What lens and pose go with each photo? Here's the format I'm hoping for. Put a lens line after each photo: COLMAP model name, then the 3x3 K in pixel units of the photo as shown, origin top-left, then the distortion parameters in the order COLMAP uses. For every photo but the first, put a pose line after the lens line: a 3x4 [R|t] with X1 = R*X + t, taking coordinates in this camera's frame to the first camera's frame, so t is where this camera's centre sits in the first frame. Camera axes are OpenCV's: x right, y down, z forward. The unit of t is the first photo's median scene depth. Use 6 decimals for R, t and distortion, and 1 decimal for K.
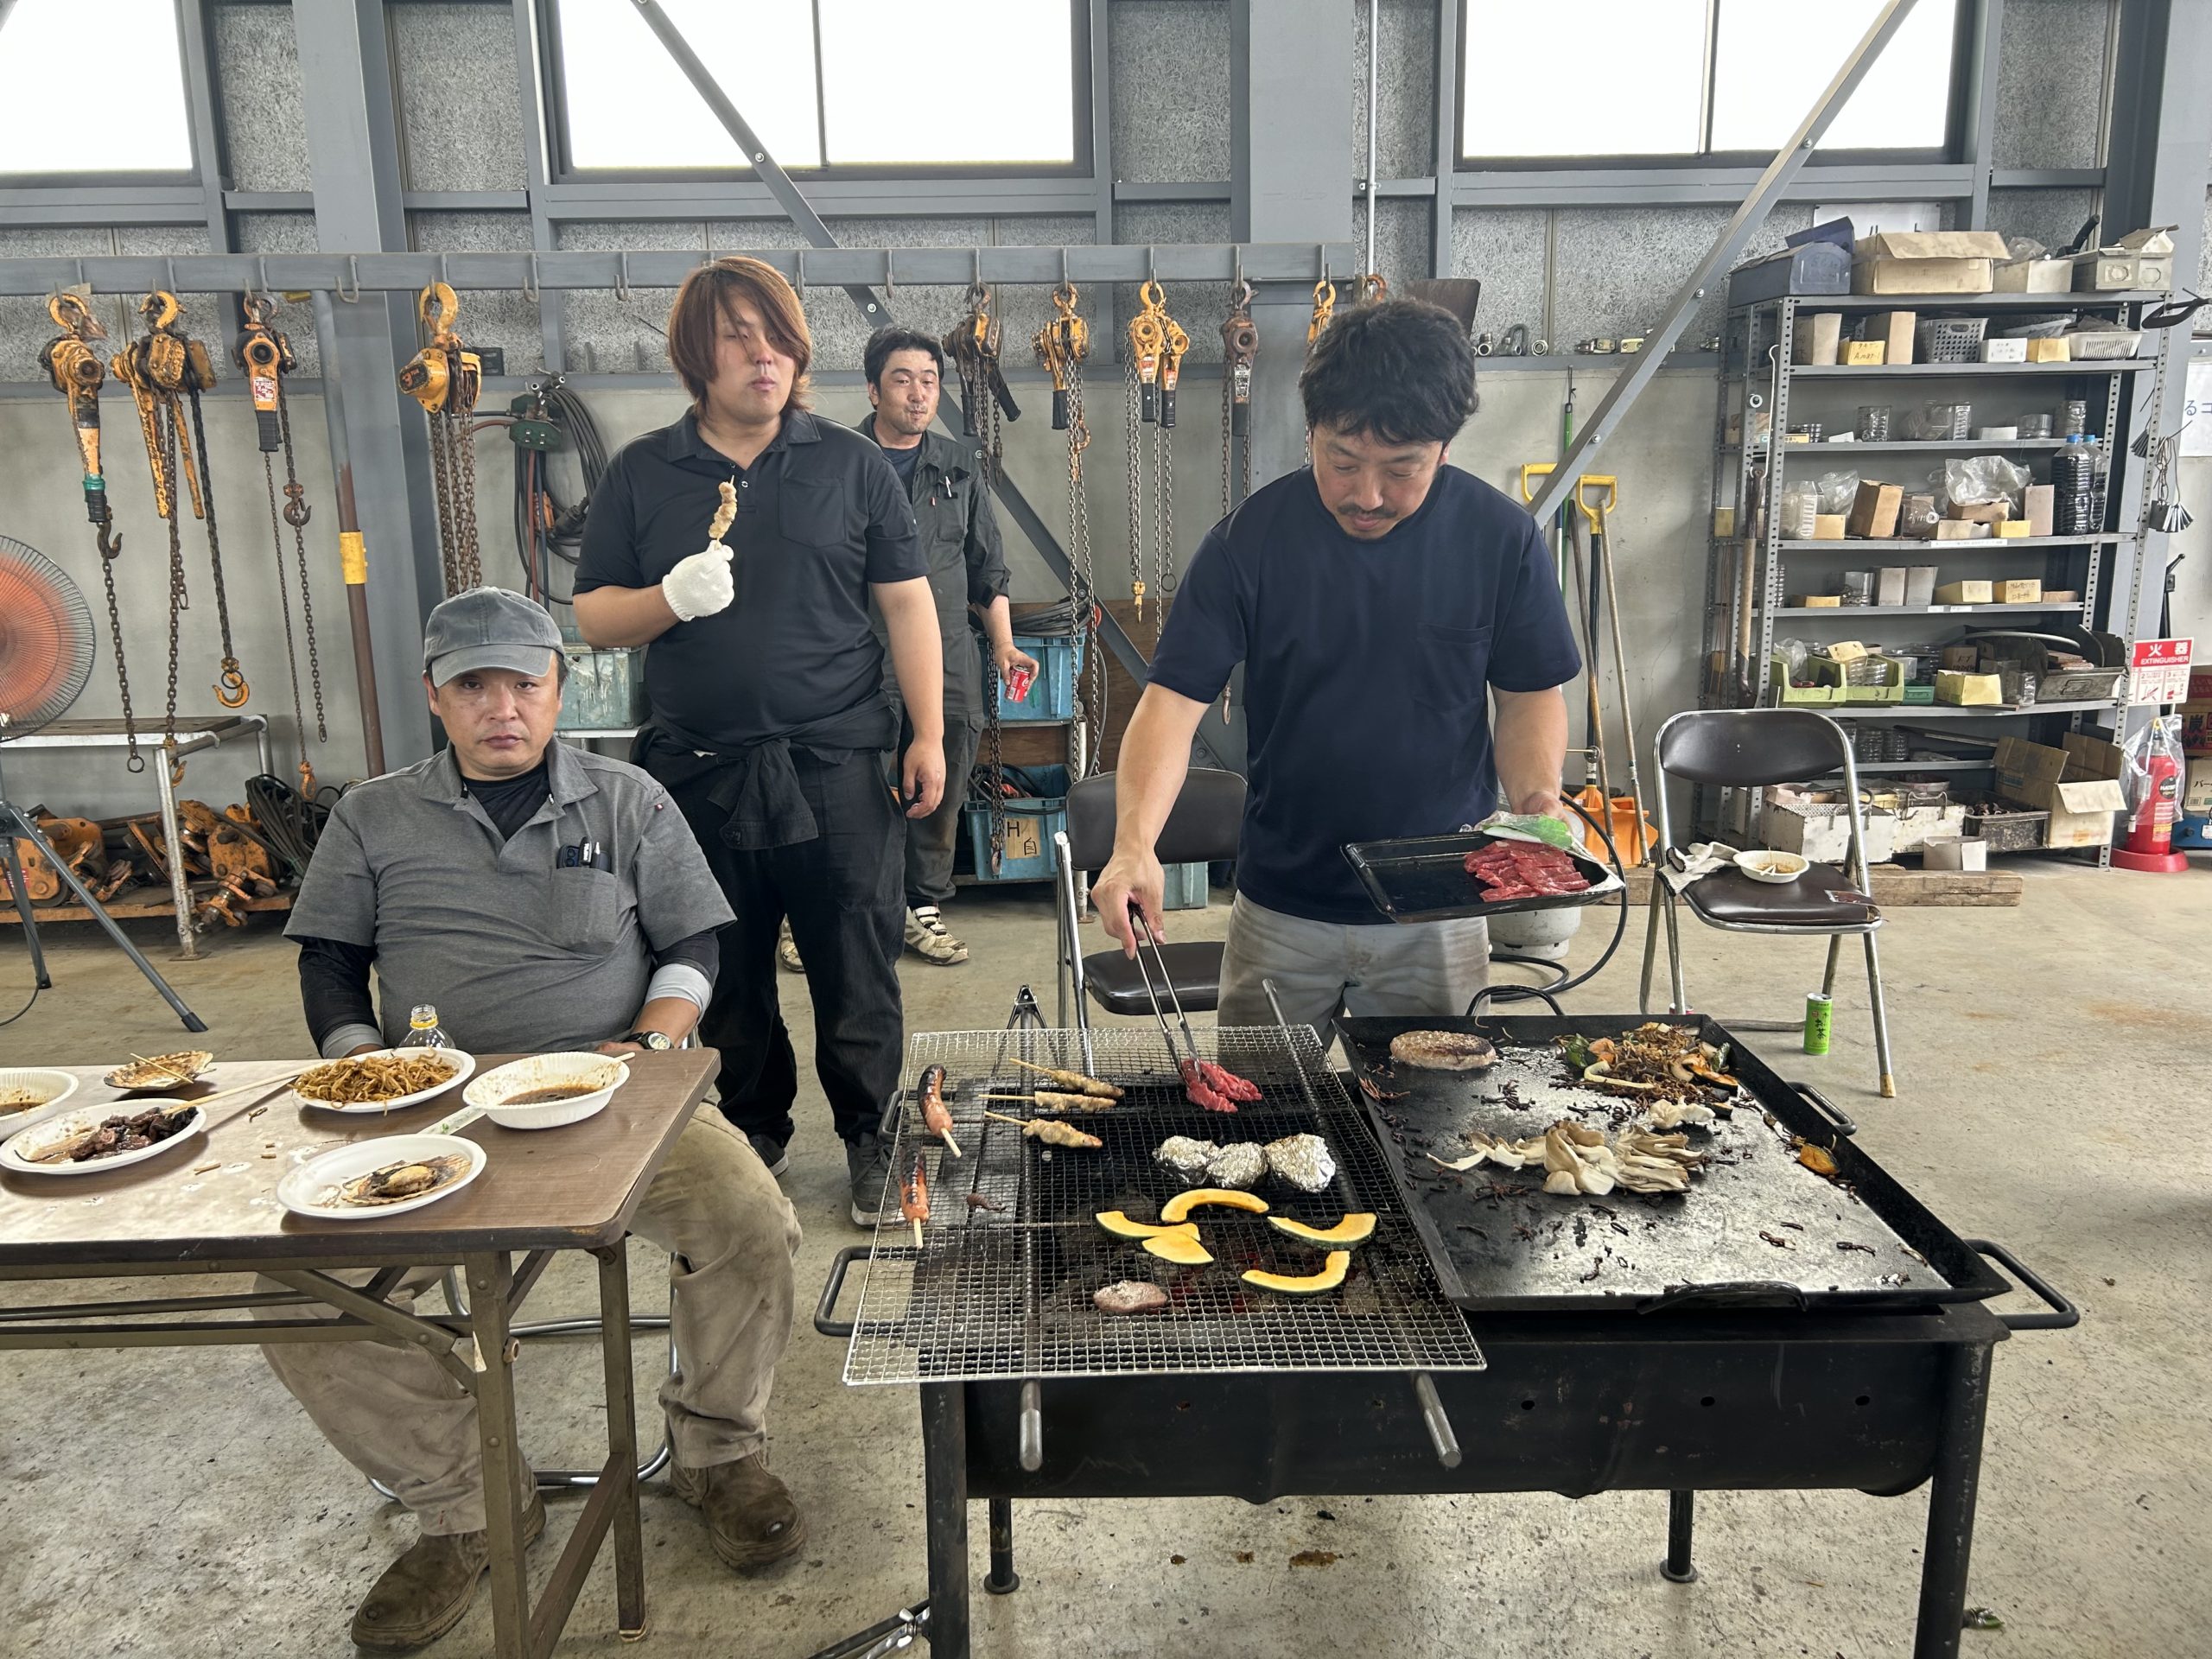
lens RADIAL K [[1660.7, 0, 1095.7], [0, 1660.7, 806.7], [0, 0, 1]] dist [0.026993, -0.020431]
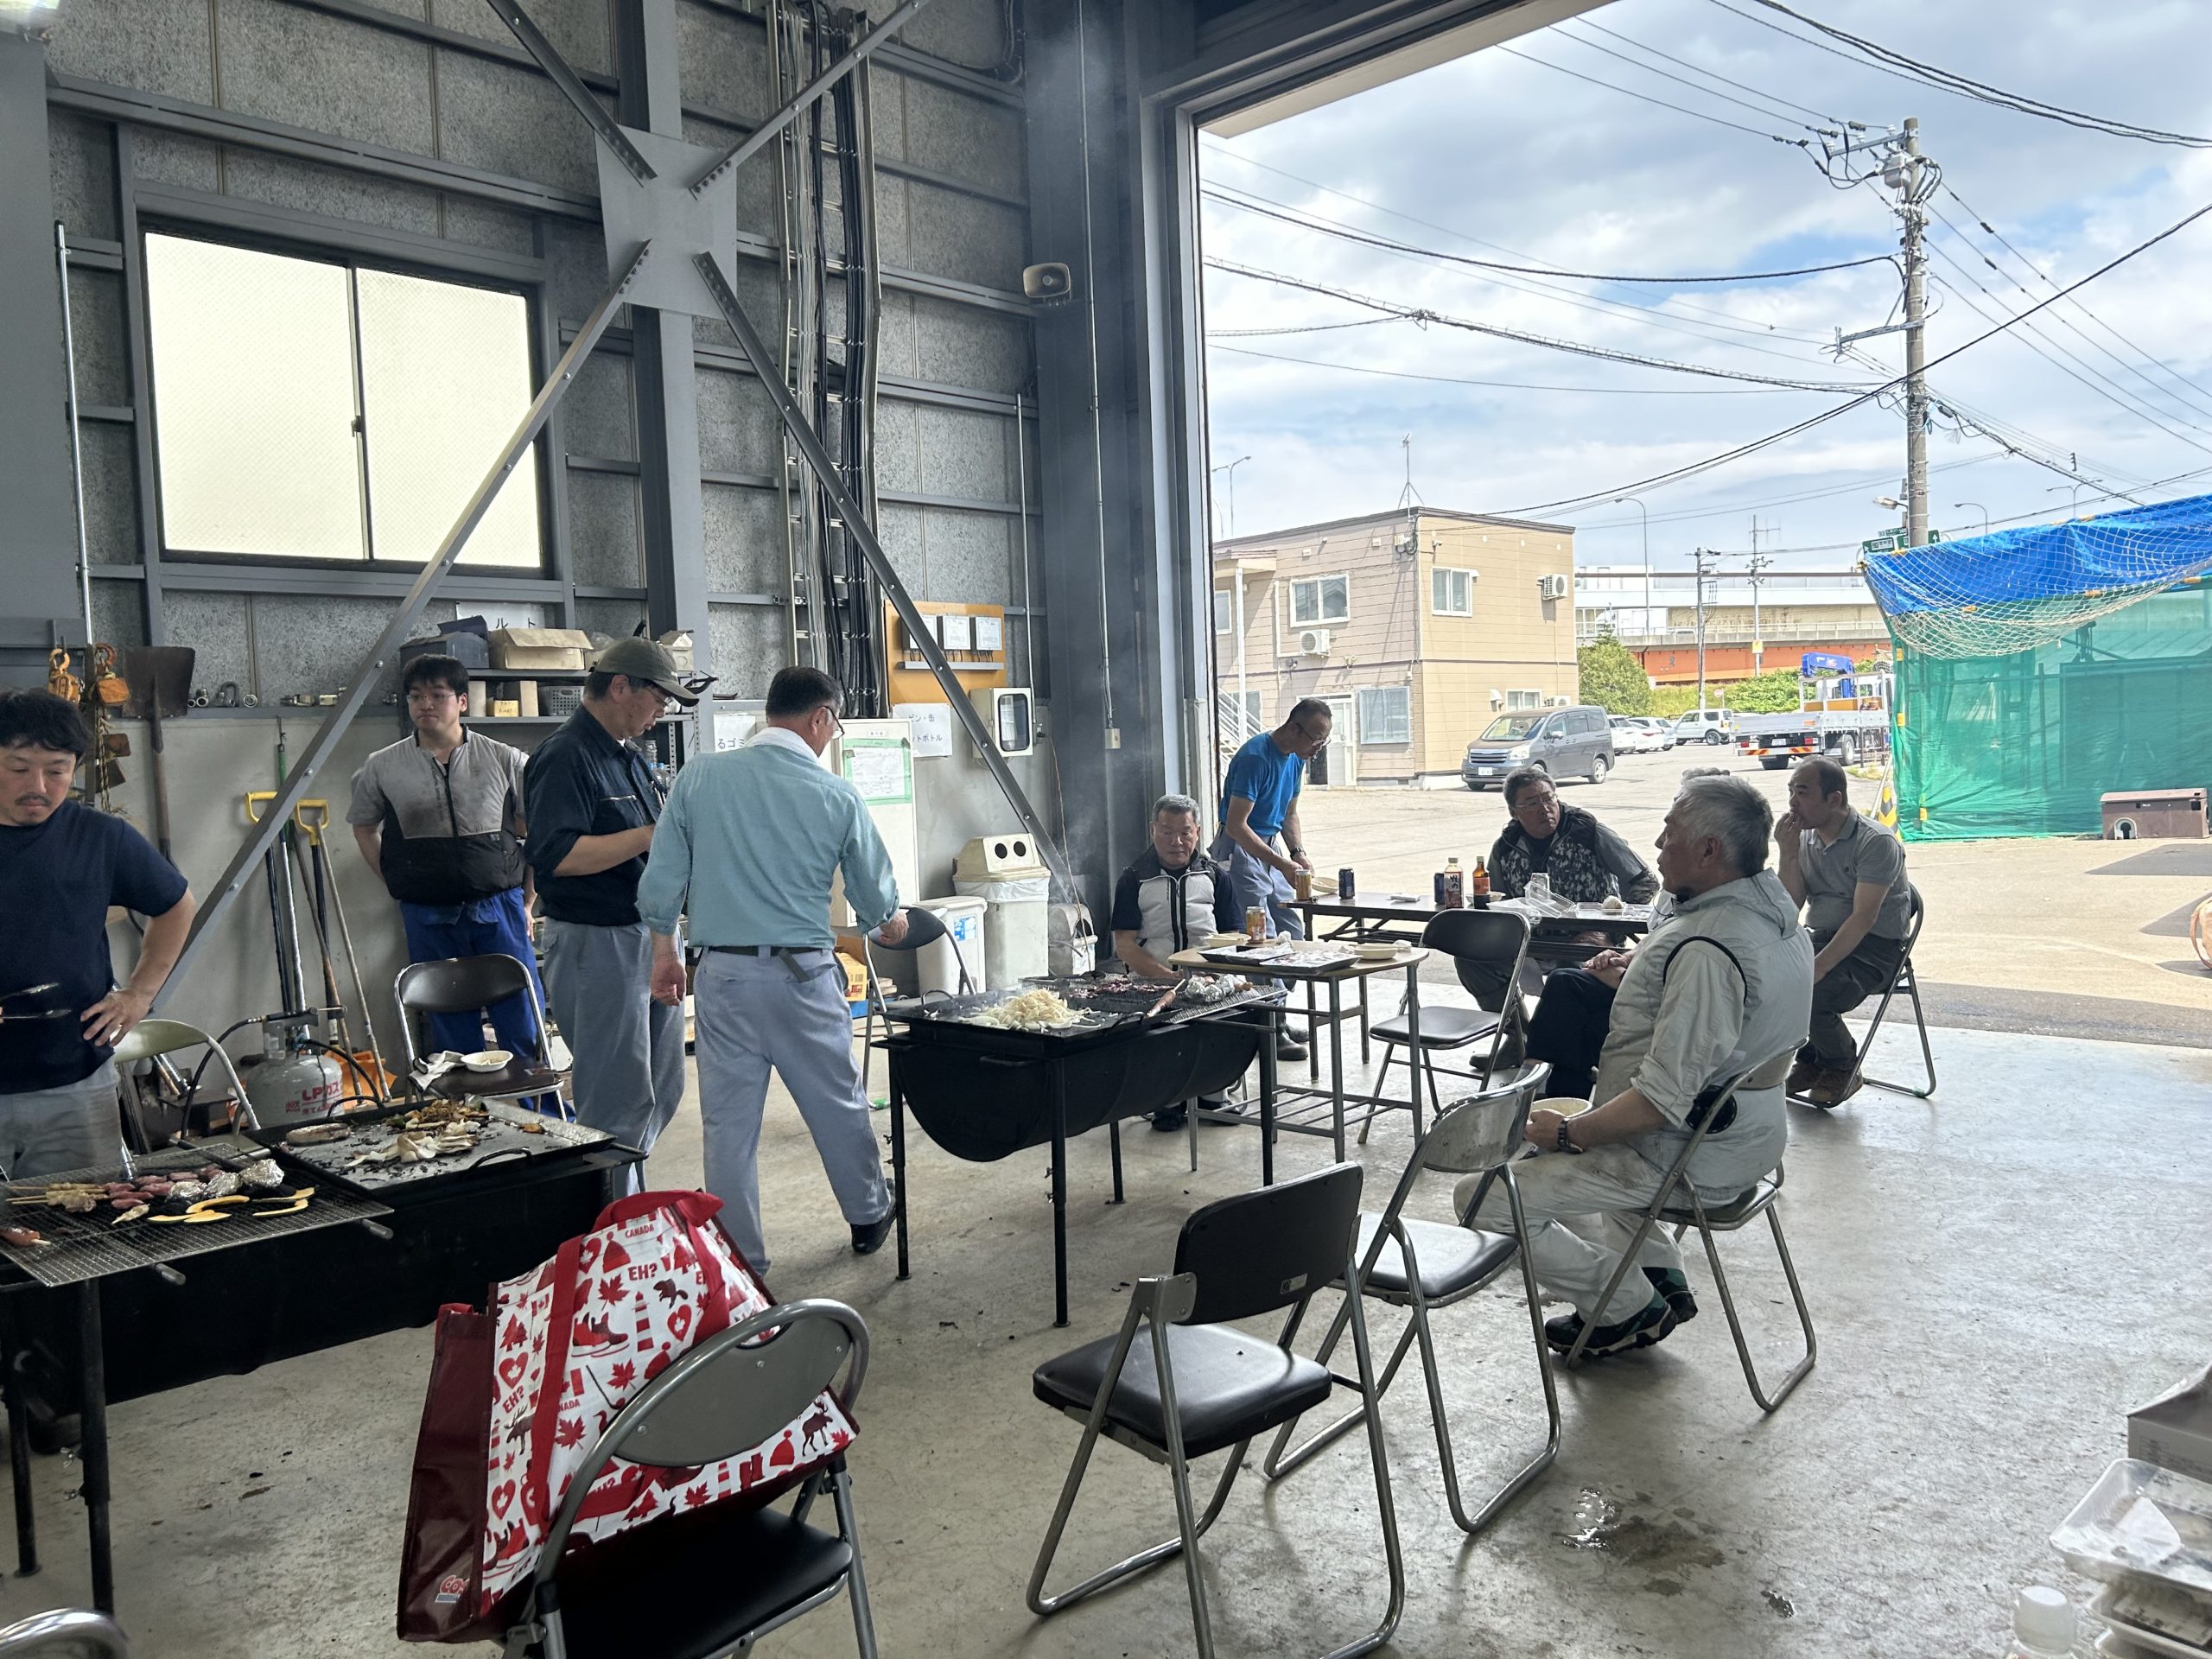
lens RADIAL K [[1660.7, 0, 1111.2], [0, 1660.7, 817.8], [0, 0, 1]] dist [0.026993, -0.020431]
pose [[0.720266, -0.040773, 0.692498, -0.142196], [0.164291, 0.979897, -0.113184, 0.058359], [-0.673962, 0.195294, 0.712485, -0.313609]]
